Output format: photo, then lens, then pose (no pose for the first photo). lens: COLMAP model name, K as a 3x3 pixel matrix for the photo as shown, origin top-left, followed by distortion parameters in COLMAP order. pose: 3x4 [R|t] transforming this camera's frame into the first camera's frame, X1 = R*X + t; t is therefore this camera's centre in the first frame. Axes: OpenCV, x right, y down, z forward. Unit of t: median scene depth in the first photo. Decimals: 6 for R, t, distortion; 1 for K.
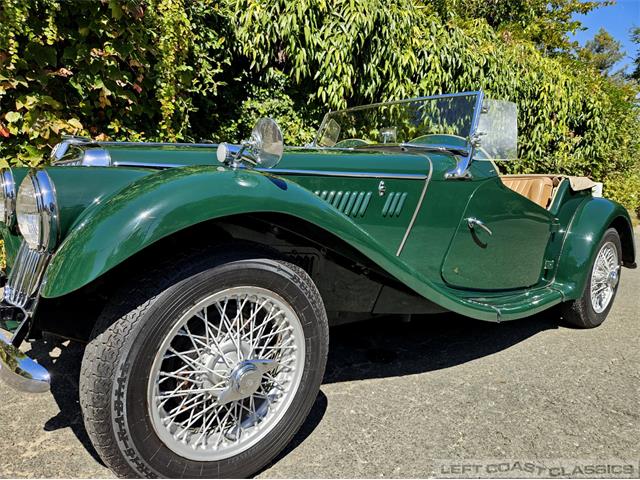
lens RADIAL K [[430.7, 0, 308.2], [0, 430.7, 242.3], [0, 0, 1]] dist [0.021916, -0.019359]
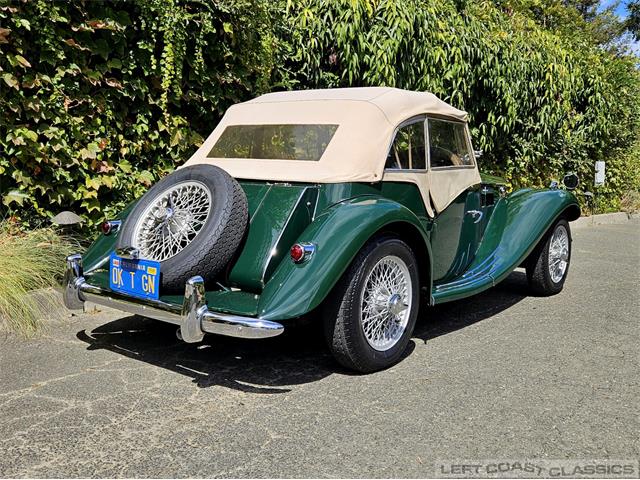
lens RADIAL K [[635.6, 0, 324.1], [0, 635.6, 239.2], [0, 0, 1]] dist [0.027463, 0.000000]
pose [[0.980727, -0.050520, 0.188737, -0.384302], [0.053416, 0.998519, -0.010290, 0.017611], [-0.187938, 0.020173, 0.981974, -0.483042]]
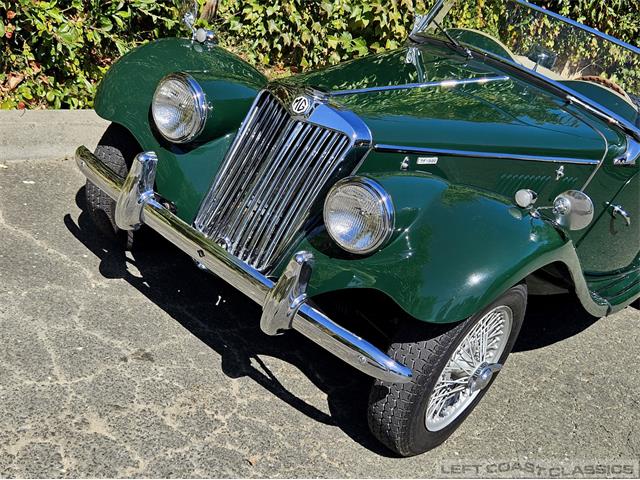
lens RADIAL K [[857.0, 0, 306.1], [0, 857.0, 249.3], [0, 0, 1]] dist [0.033756, 0.000000]
pose [[0.942142, 0.166038, 0.291203, -0.344317], [-0.248623, 0.928802, 0.274797, -0.140316], [-0.224843, -0.331298, 0.916344, -0.247816]]
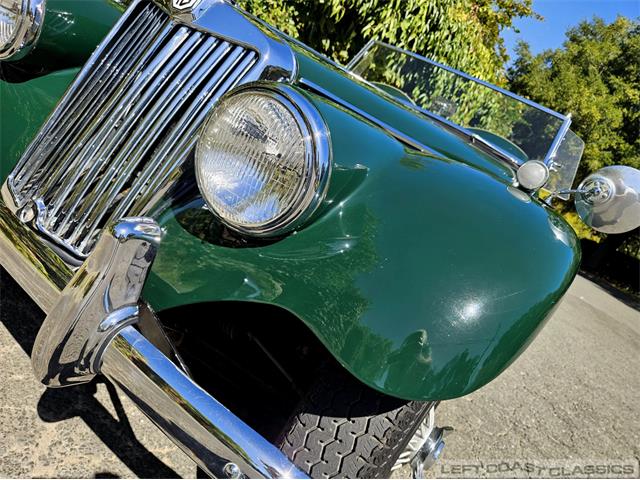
lens RADIAL K [[430.7, 0, 313.3], [0, 430.7, 239.0], [0, 0, 1]] dist [0.037897, -0.029101]
pose [[0.871944, 0.275115, 0.405000, -0.191478], [-0.362916, 0.918422, 0.157458, -0.023056], [-0.328641, -0.284276, 0.900657, 0.112665]]
